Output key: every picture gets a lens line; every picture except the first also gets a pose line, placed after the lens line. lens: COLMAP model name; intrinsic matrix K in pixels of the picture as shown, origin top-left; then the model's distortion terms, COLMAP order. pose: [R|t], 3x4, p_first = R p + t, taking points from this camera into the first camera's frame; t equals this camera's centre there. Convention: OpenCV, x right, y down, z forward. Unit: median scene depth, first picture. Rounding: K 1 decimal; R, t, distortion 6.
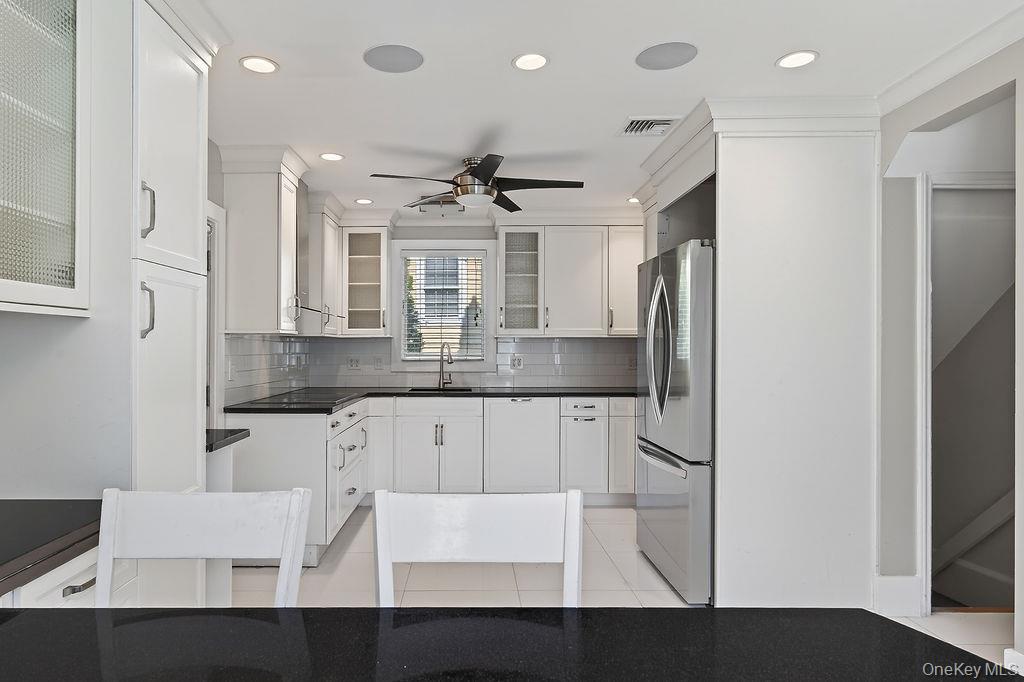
lens RADIAL K [[620.1, 0, 491.8], [0, 620.1, 343.9], [0, 0, 1]] dist [-0.004310, -0.001064]
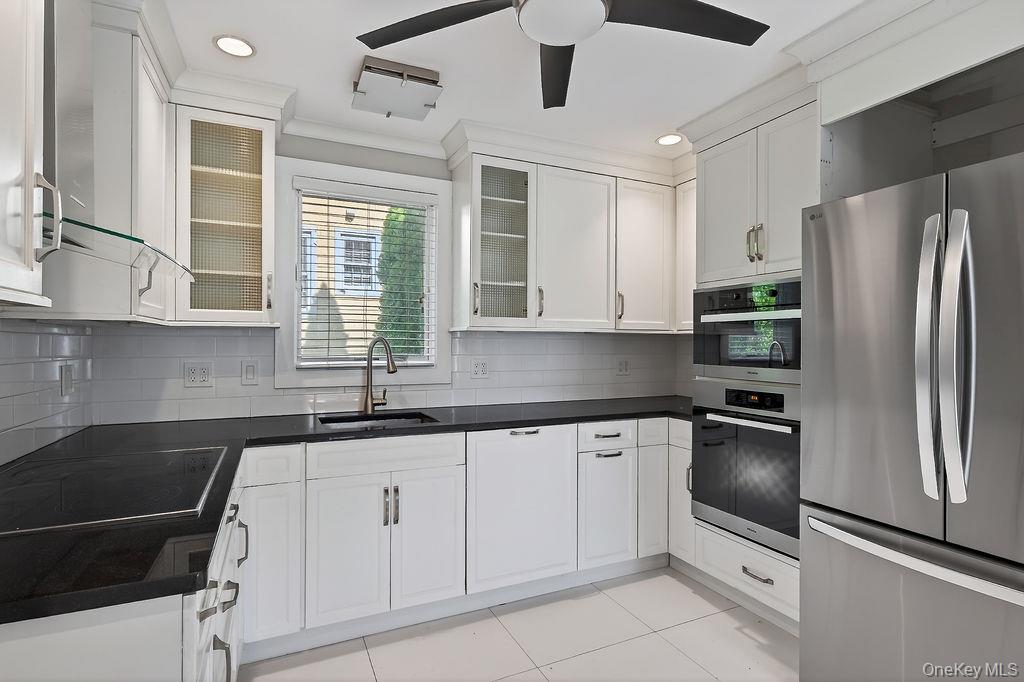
lens RADIAL K [[506.9, 0, 518.0], [0, 506.9, 343.4], [0, 0, 1]] dist [0.004422, 0.002113]
pose [[0.914044, 0.004287, 0.405593, -0.155389], [-0.006943, 0.999963, 0.005077, -0.000304], [-0.405557, -0.007456, 0.914040, 0.513676]]
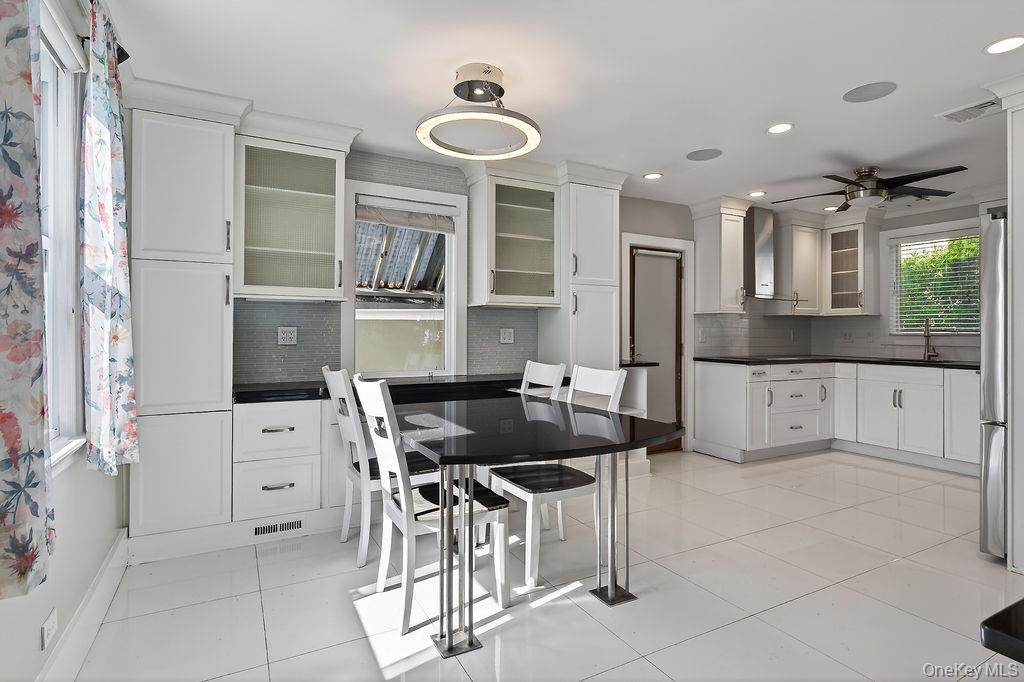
lens RADIAL K [[550.4, 0, 512.1], [0, 550.4, 329.8], [0, 0, 1]] dist [-0.004335, 0.003003]
pose [[0.478197, -0.001547, -0.878251, 0.439849], [0.000687, 0.999999, -0.001387, 0.019054], [0.878252, 0.000060, 0.478197, -0.106226]]
